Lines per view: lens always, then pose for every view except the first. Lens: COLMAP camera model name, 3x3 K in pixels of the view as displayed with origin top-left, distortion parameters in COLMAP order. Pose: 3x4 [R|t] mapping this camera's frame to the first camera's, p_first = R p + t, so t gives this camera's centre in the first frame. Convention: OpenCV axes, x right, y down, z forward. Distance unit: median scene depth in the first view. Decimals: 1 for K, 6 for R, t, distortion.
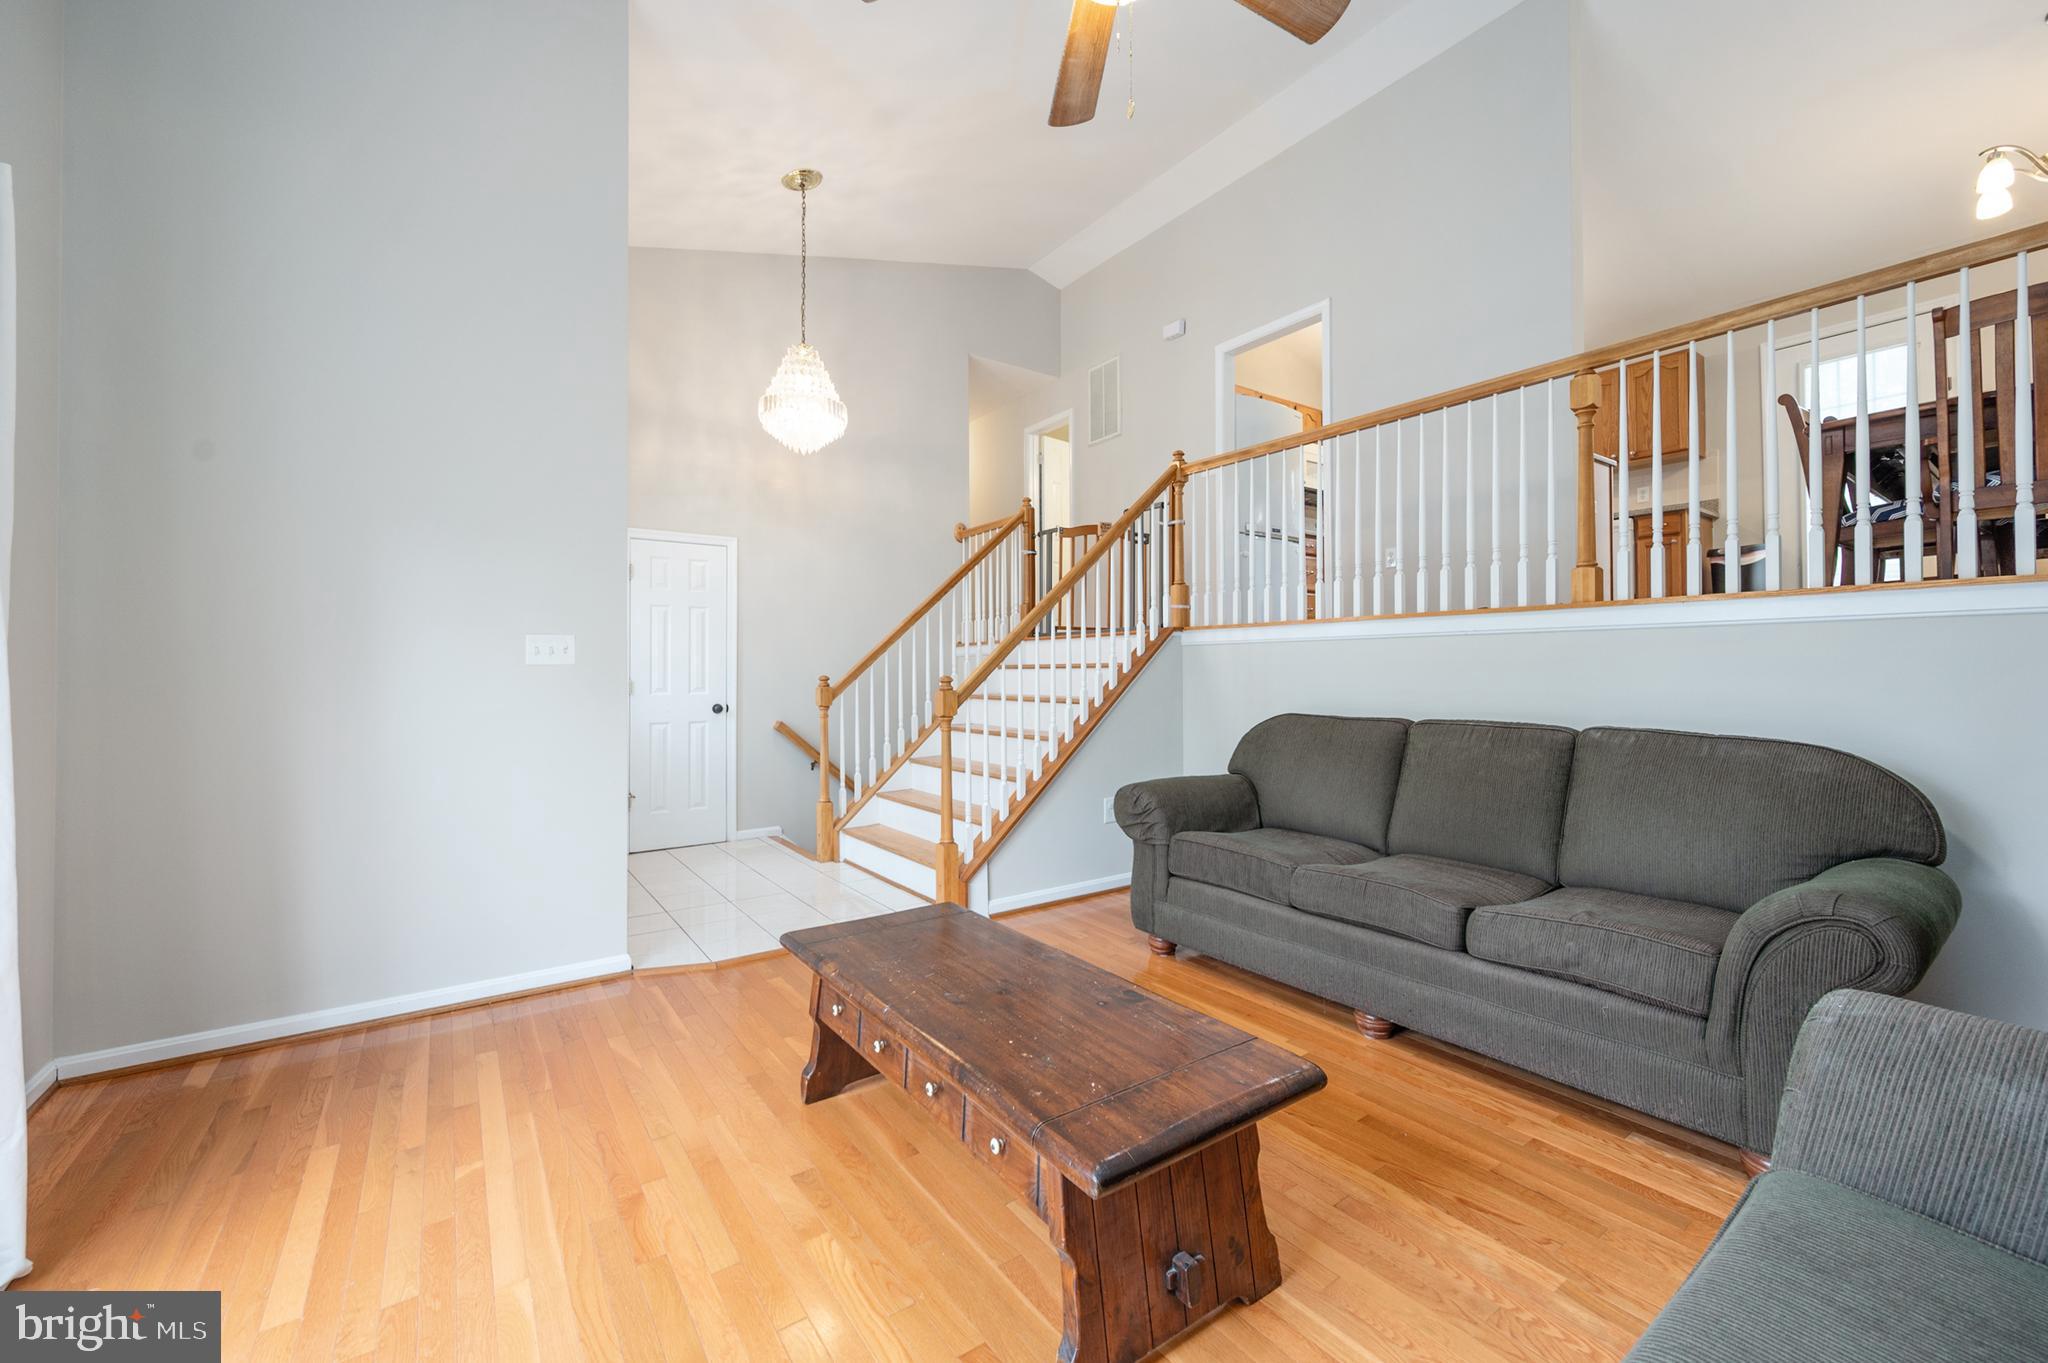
lens RADIAL K [[791.8, 0, 1002.7], [0, 791.8, 672.4], [0, 0, 1]] dist [-0.003344, 0.000073]
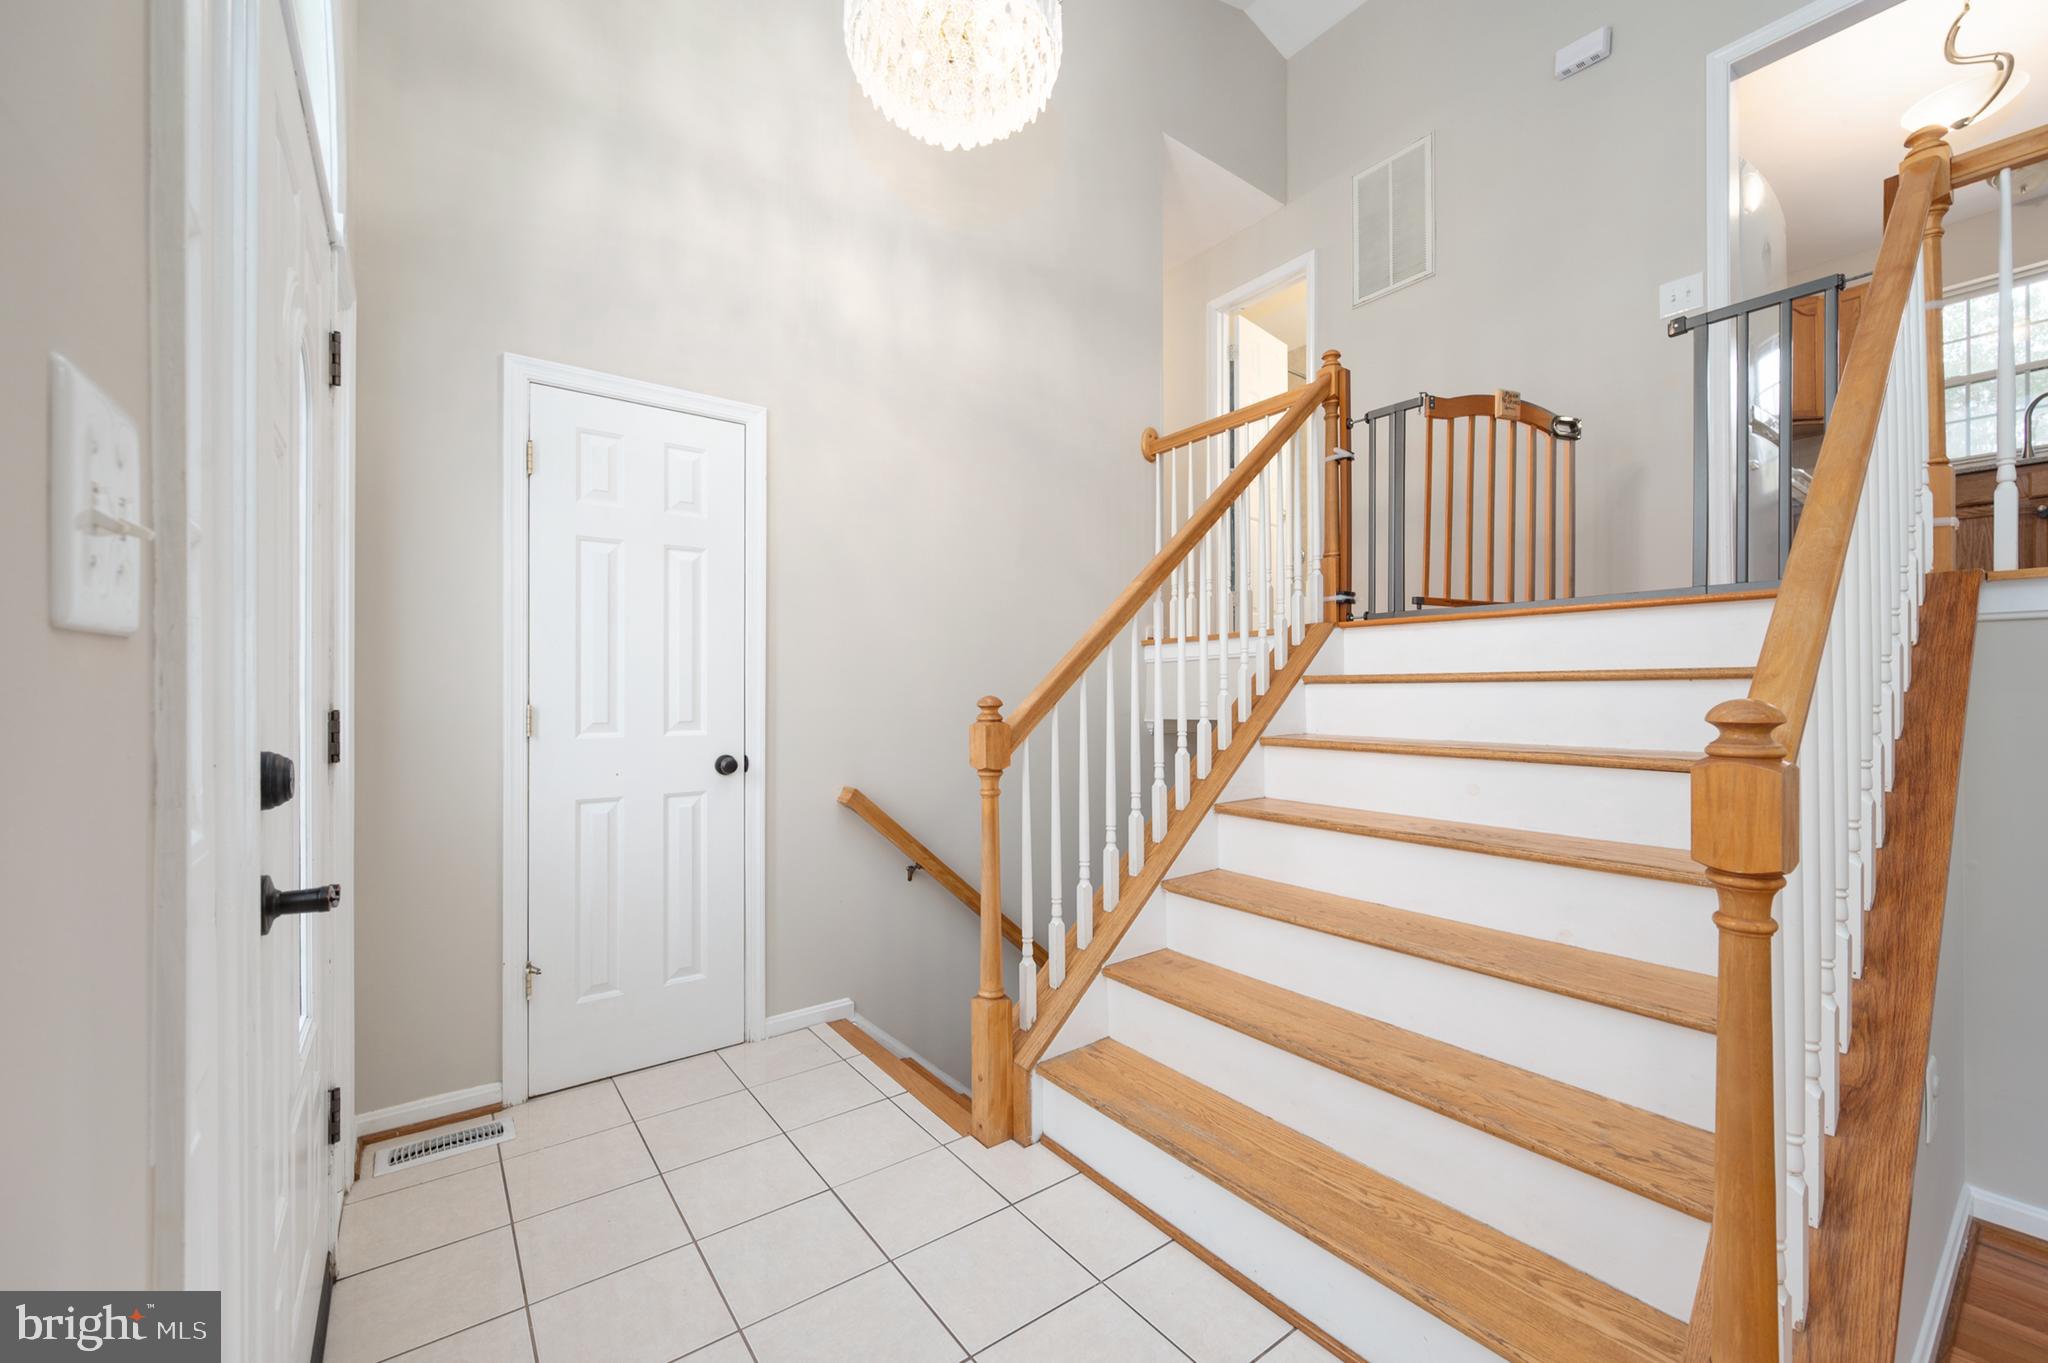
lens RADIAL K [[832.9, 0, 1030.2], [0, 832.9, 701.1], [0, 0, 1]] dist [0.002260, -0.000233]
pose [[0.999462, 0.003074, 0.032669, -0.192076], [-0.003450, 0.999928, 0.011469, 0.000920], [-0.032631, -0.011575, 0.999400, 0.488572]]
